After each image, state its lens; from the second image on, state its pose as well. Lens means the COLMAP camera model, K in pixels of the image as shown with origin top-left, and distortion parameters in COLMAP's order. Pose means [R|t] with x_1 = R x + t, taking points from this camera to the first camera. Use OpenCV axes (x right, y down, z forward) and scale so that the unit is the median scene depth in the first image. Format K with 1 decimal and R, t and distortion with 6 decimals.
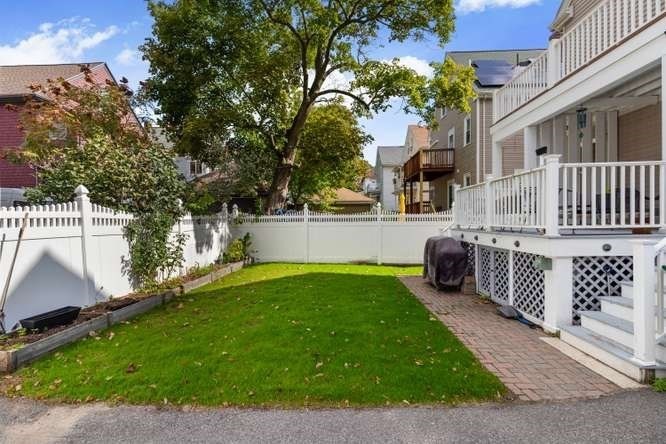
lens RADIAL K [[301.6, 0, 331.3], [0, 301.6, 218.0], [0, 0, 1]] dist [0.003490, -0.000855]
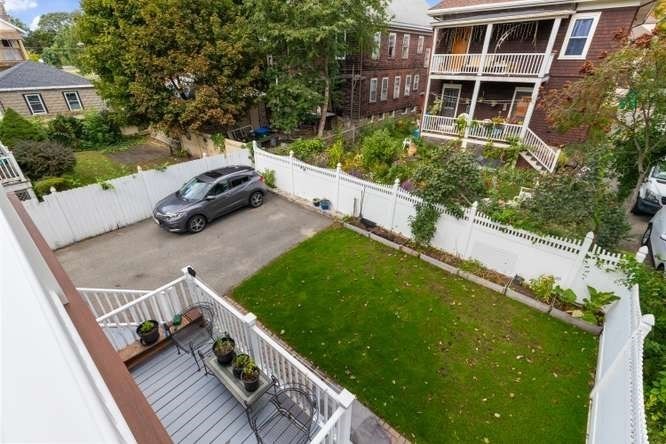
lens RADIAL K [[301.6, 0, 328.5], [0, 301.6, 221.5], [0, 0, 1]] dist [0.003490, -0.000855]
pose [[-0.614673, 0.381584, -0.690341, 0.856182], [0.016066, 0.881073, 0.472706, -0.701537], [0.788619, 0.279469, -0.547702, 1.550367]]
